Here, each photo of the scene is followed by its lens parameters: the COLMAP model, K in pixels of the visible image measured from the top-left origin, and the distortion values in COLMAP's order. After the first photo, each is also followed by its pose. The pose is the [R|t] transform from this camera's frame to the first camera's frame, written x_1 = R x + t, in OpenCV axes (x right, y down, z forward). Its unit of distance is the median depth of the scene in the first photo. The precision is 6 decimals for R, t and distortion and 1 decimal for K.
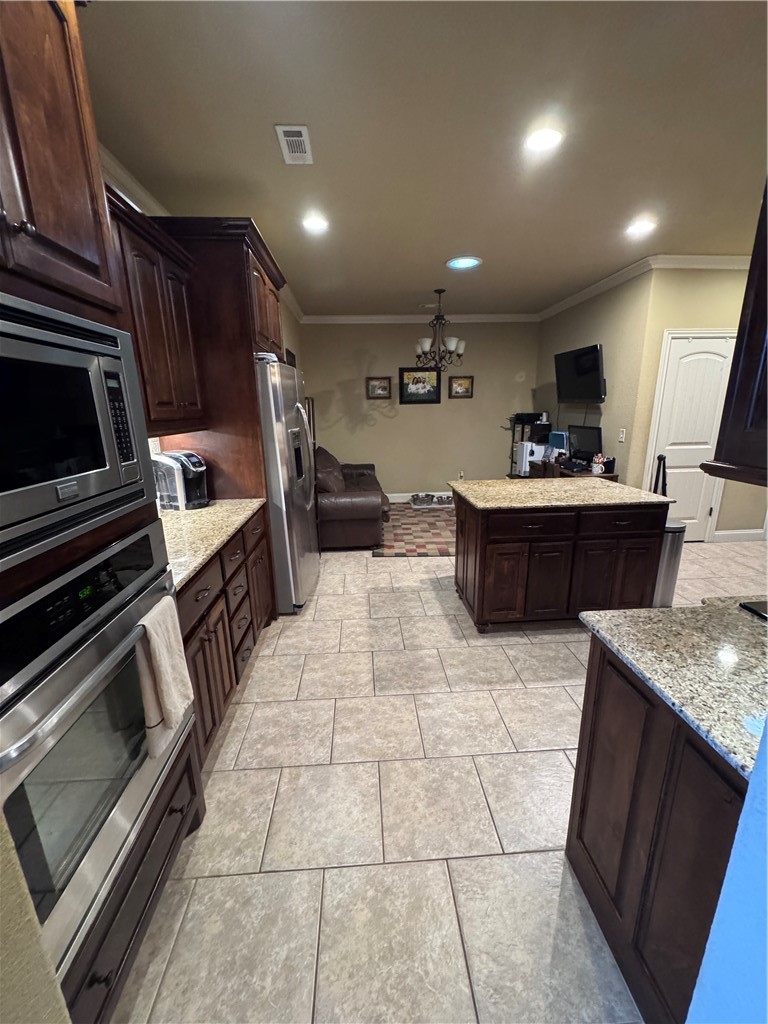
lens RADIAL K [[409.9, 0, 384.8], [0, 409.9, 514.2], [0, 0, 1]] dist [-0.002291, 0.000474]
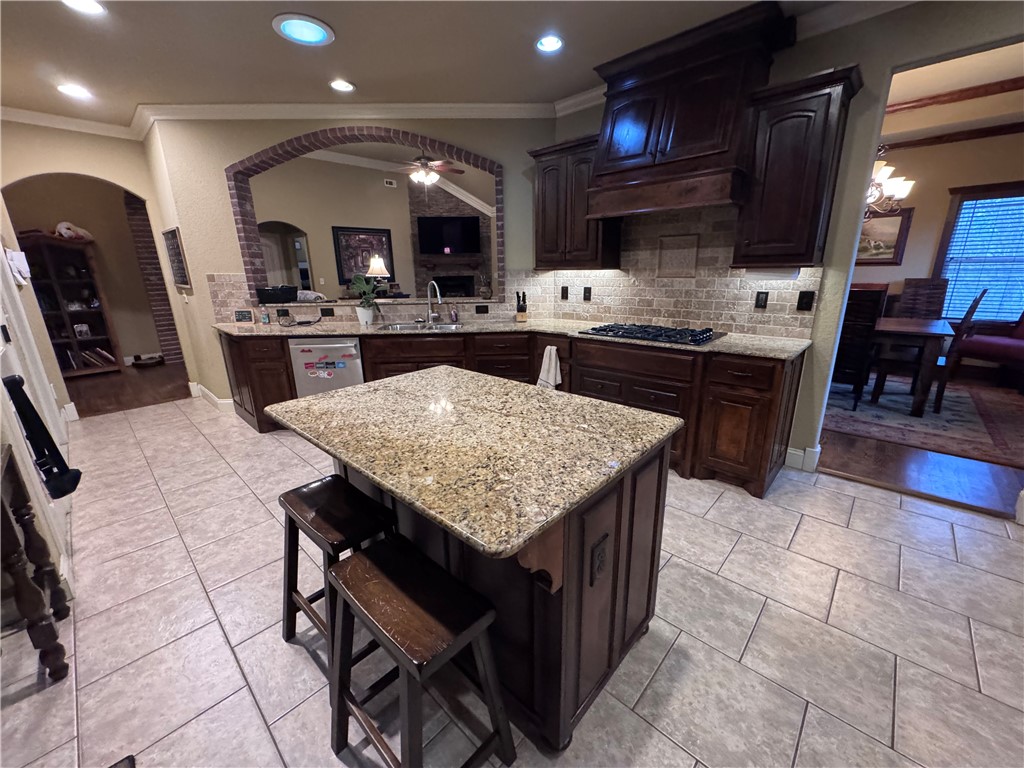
lens RADIAL K [[409.9, 0, 511.6], [0, 409.9, 382.5], [0, 0, 1]] dist [-0.002291, 0.000474]
pose [[-0.686164, -0.169392, 0.707450, 0.007279], [0.213080, 0.883053, 0.418107, -0.274520], [-0.695540, 0.437634, -0.569826, 1.171220]]
